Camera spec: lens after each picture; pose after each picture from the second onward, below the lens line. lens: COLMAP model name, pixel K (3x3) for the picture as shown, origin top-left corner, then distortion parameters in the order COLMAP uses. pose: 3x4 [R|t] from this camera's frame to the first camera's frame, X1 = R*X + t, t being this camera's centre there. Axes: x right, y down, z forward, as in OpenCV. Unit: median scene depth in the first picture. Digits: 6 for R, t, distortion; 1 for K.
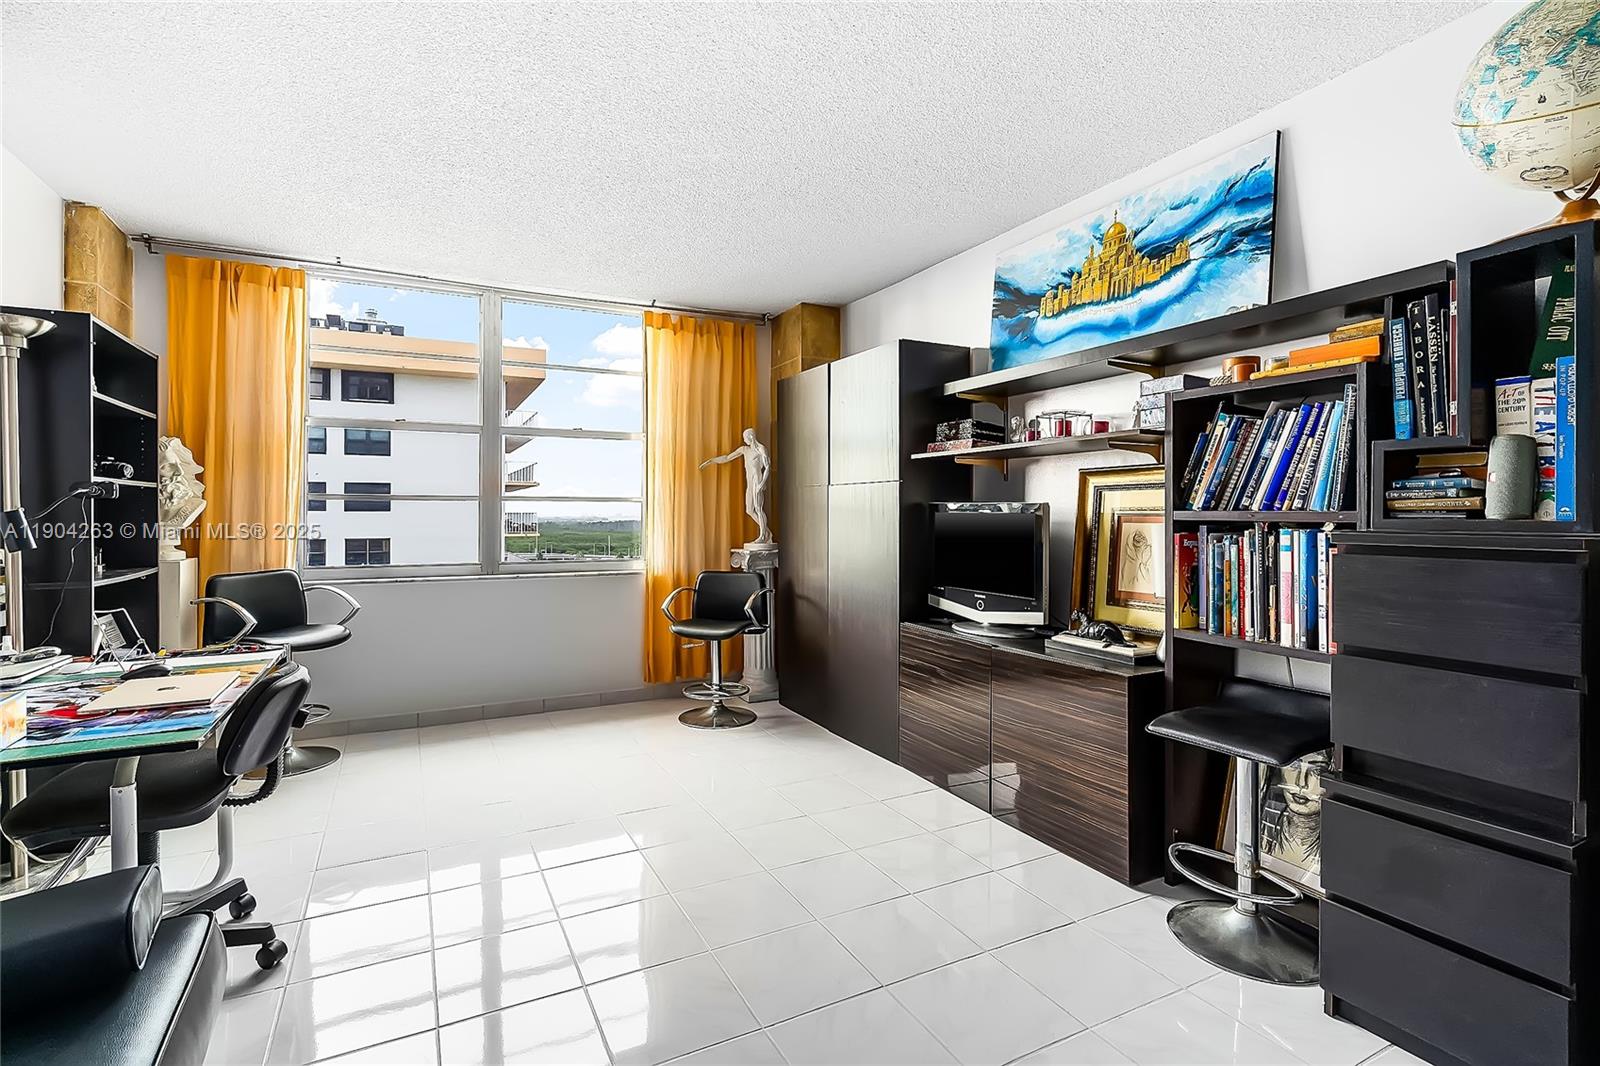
lens RADIAL K [[753.4, 0, 798.3], [0, 753.4, 514.9], [0, 0, 1]] dist [-0.001542, 0.000454]
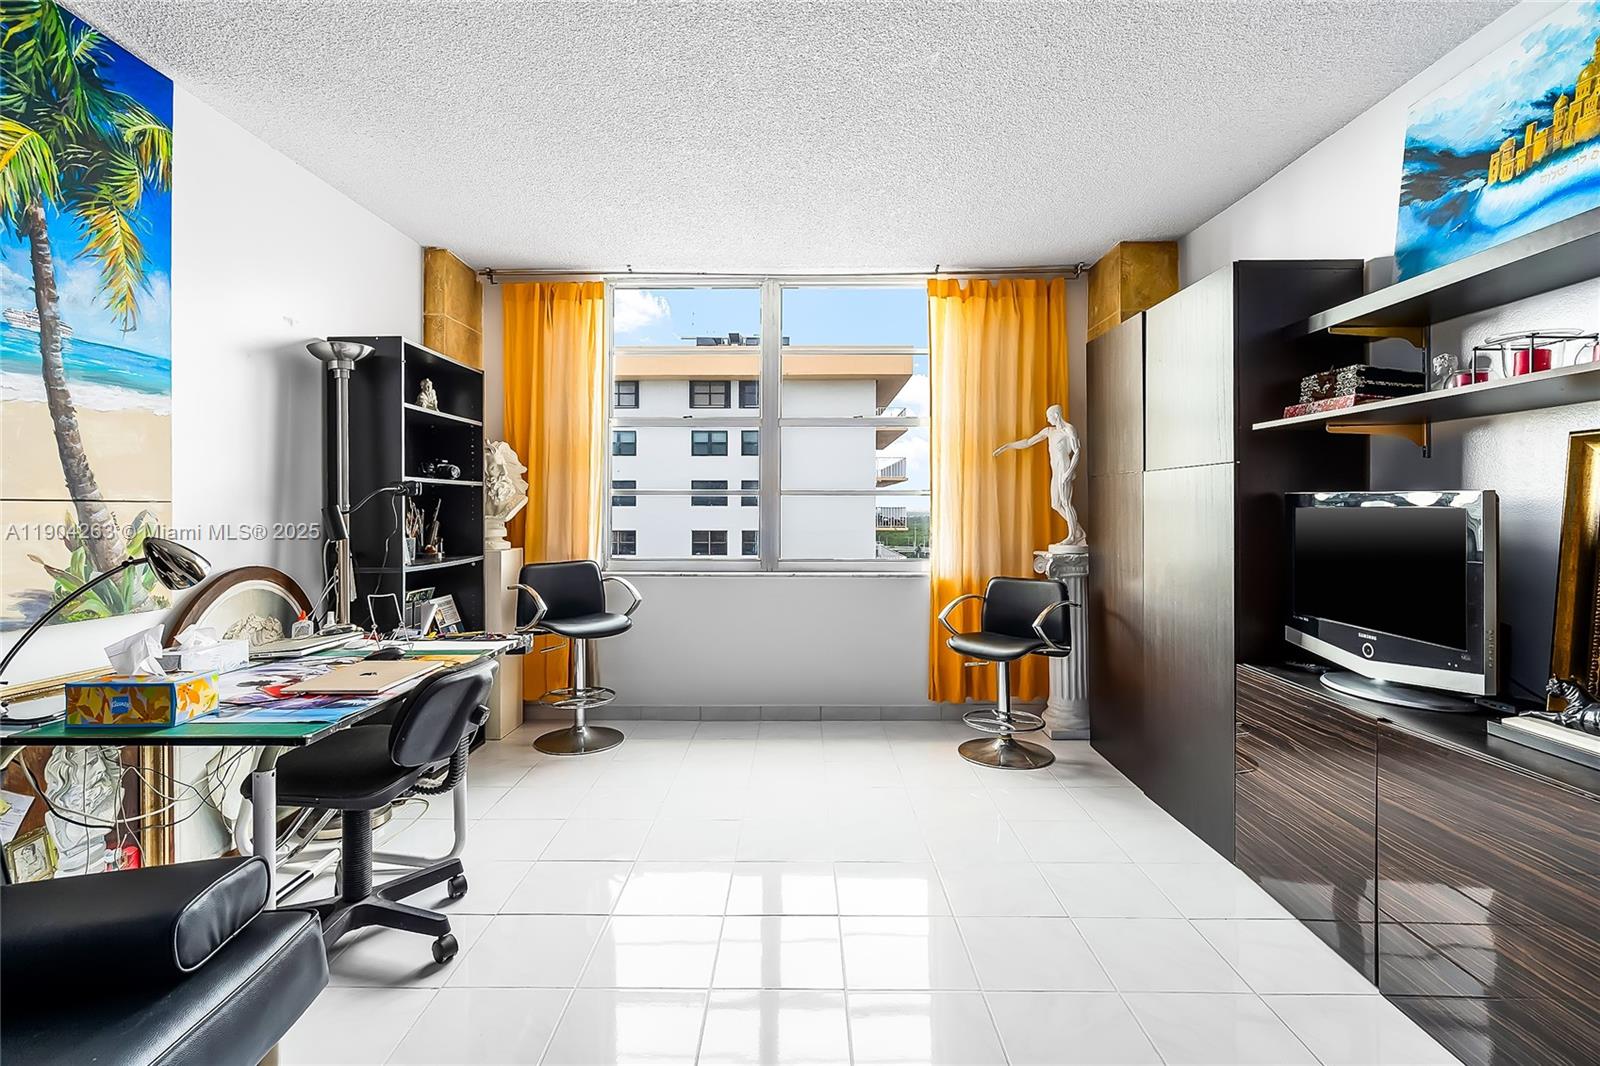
lens RADIAL K [[766.6, 0, 801.4], [0, 766.6, 505.2], [0, 0, 1]] dist [0.002447, 0.000769]
pose [[0.883883, -0.002074, -0.467703, 0.112557], [-0.000585, 0.999984, -0.005540, -0.000742], [0.467708, 0.005170, 0.883868, 0.178784]]
